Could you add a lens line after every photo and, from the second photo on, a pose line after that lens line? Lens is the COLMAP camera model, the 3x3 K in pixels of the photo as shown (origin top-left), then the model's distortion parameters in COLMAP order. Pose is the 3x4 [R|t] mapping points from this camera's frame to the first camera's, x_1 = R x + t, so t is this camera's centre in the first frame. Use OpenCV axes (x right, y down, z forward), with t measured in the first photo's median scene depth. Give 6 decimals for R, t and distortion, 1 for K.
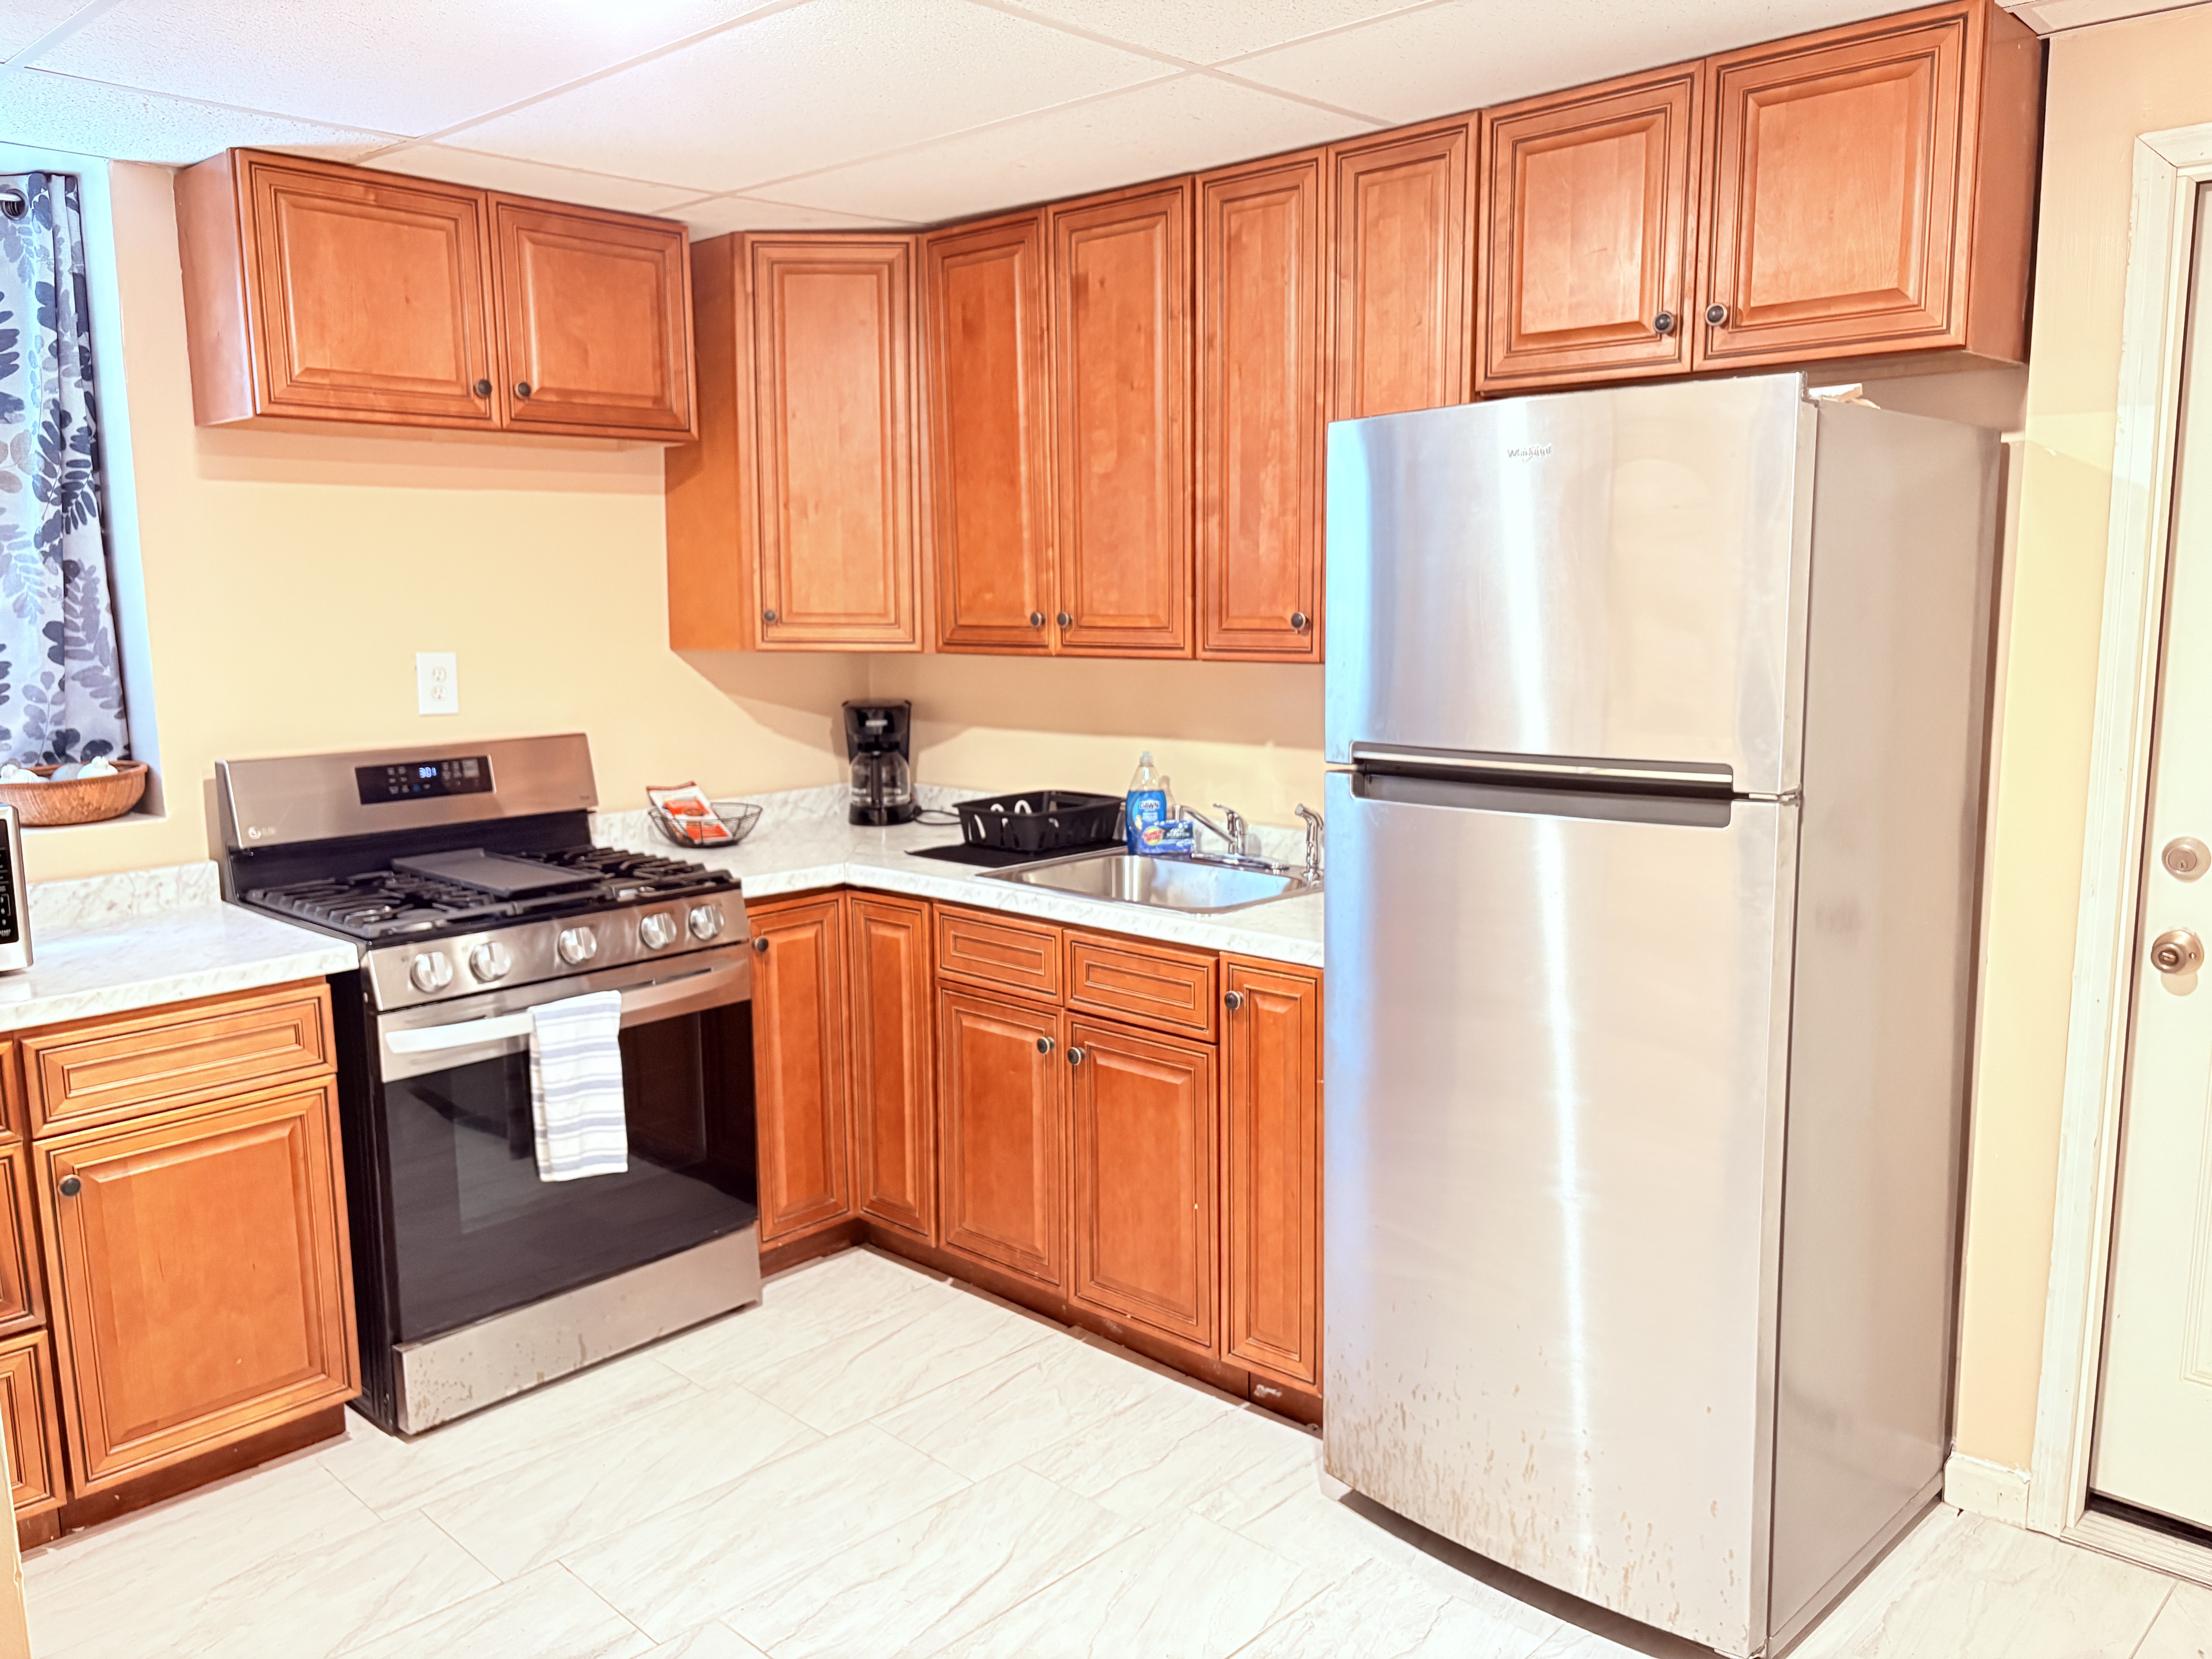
lens RADIAL K [[1661.9, 0, 1098.5], [0, 1661.9, 833.1], [0, 0, 1]] dist [0.053177, -0.057399]
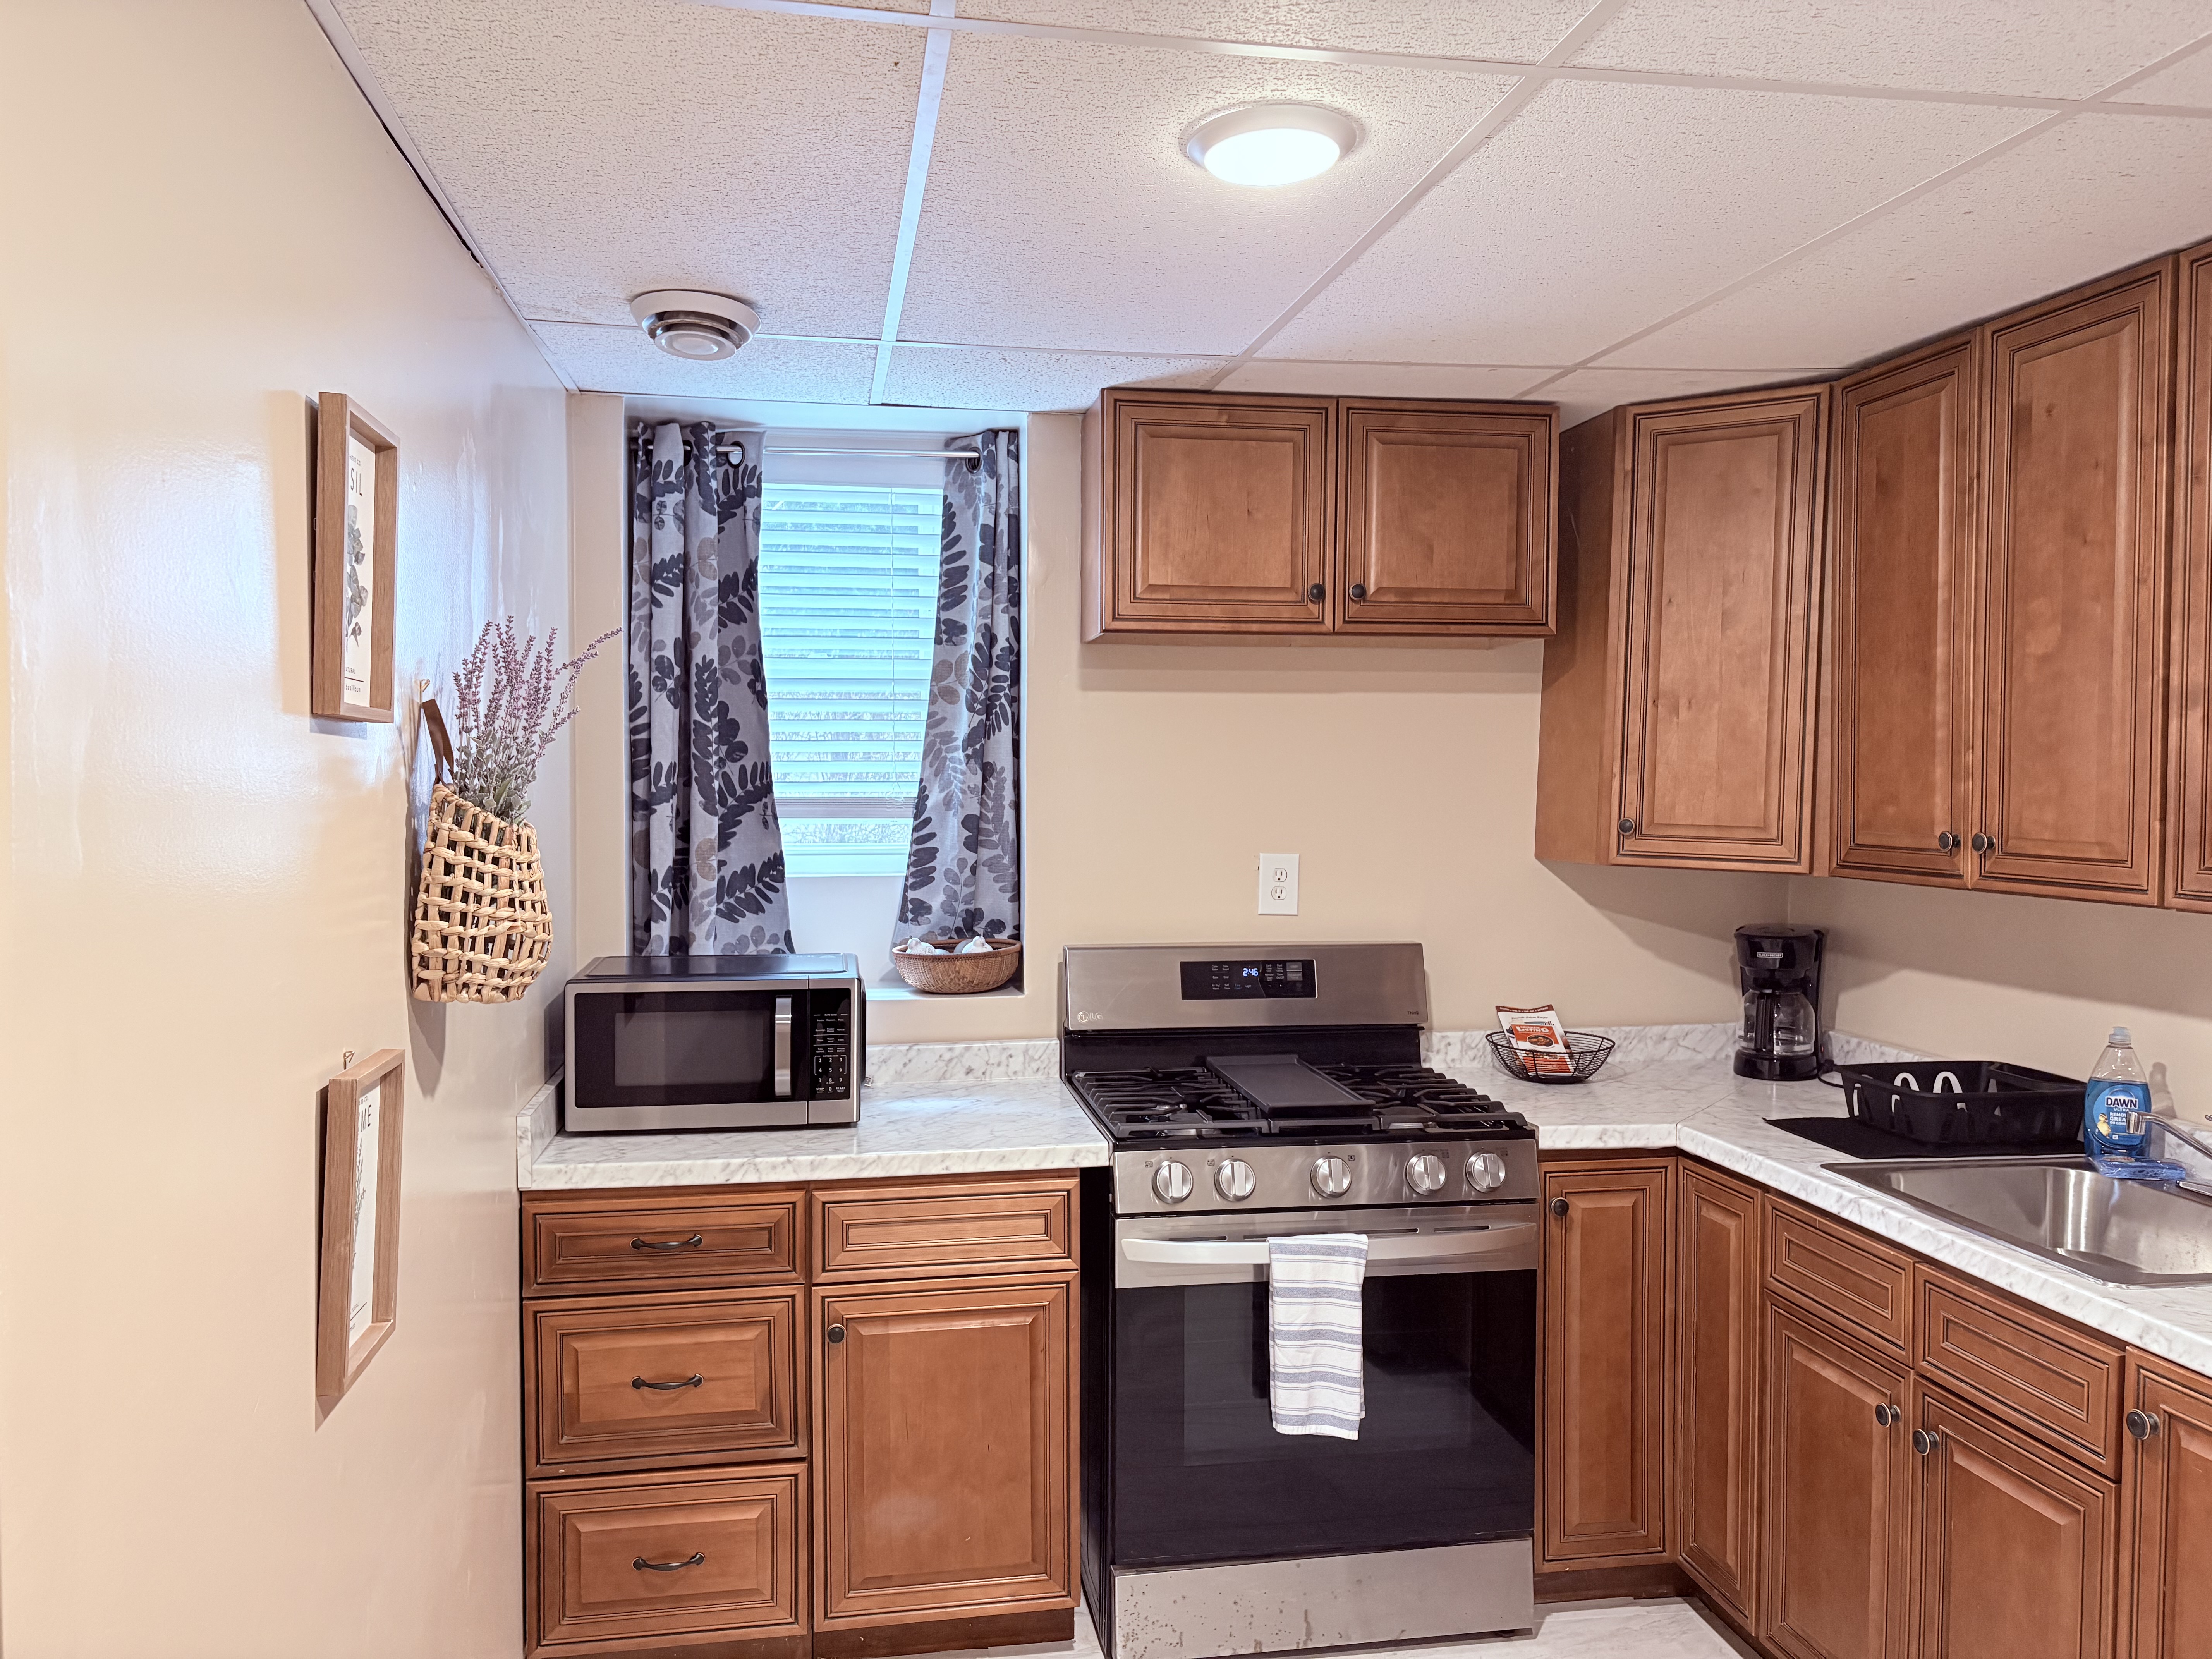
lens RADIAL K [[1661.9, 0, 1097.6], [0, 1661.9, 835.3], [0, 0, 1]] dist [0.053177, -0.057399]
pose [[0.793398, 0.035949, -0.607640, 0.135920], [-0.102318, 0.991927, -0.074913, -0.036725], [0.600042, 0.121608, 0.790671, 0.164078]]
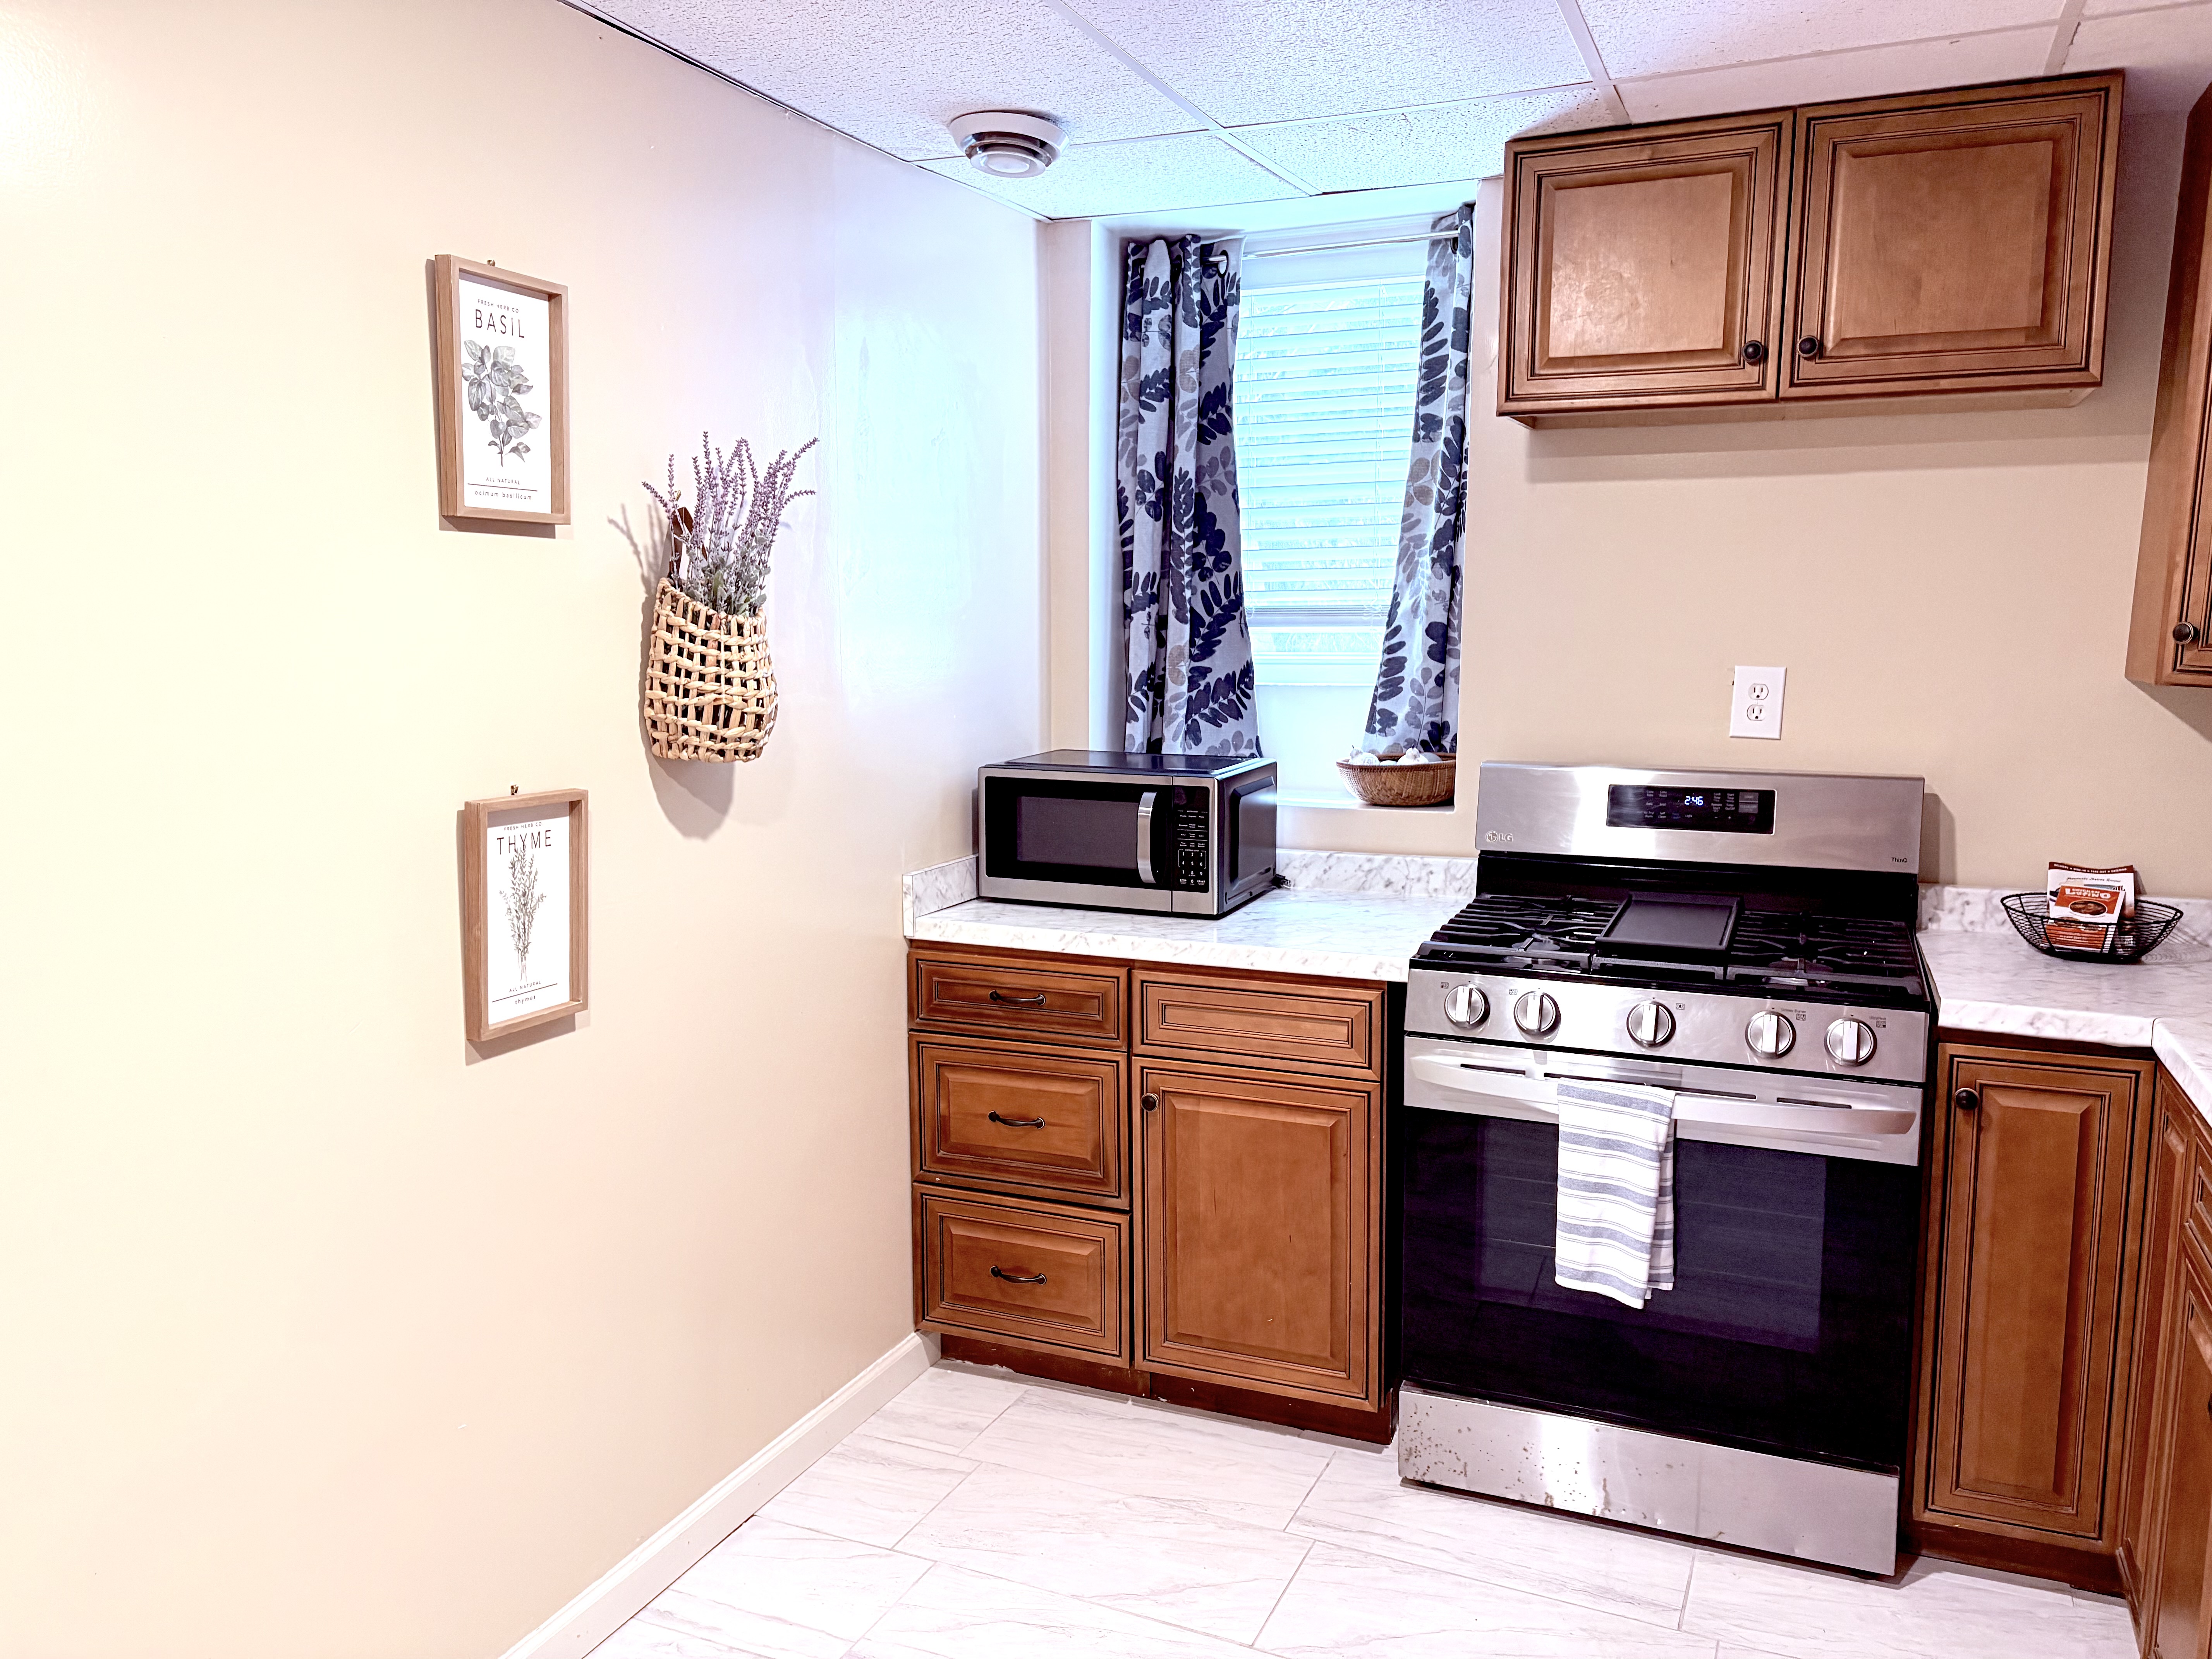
lens RADIAL K [[1661.9, 0, 1097.2], [0, 1661.9, 834.4], [0, 0, 1]] dist [0.053177, -0.057399]
pose [[0.341128, 0.138627, -0.929739, 0.339122], [-0.142663, 0.985244, 0.094560, -0.061891], [0.929128, 0.100382, 0.355871, 0.429830]]
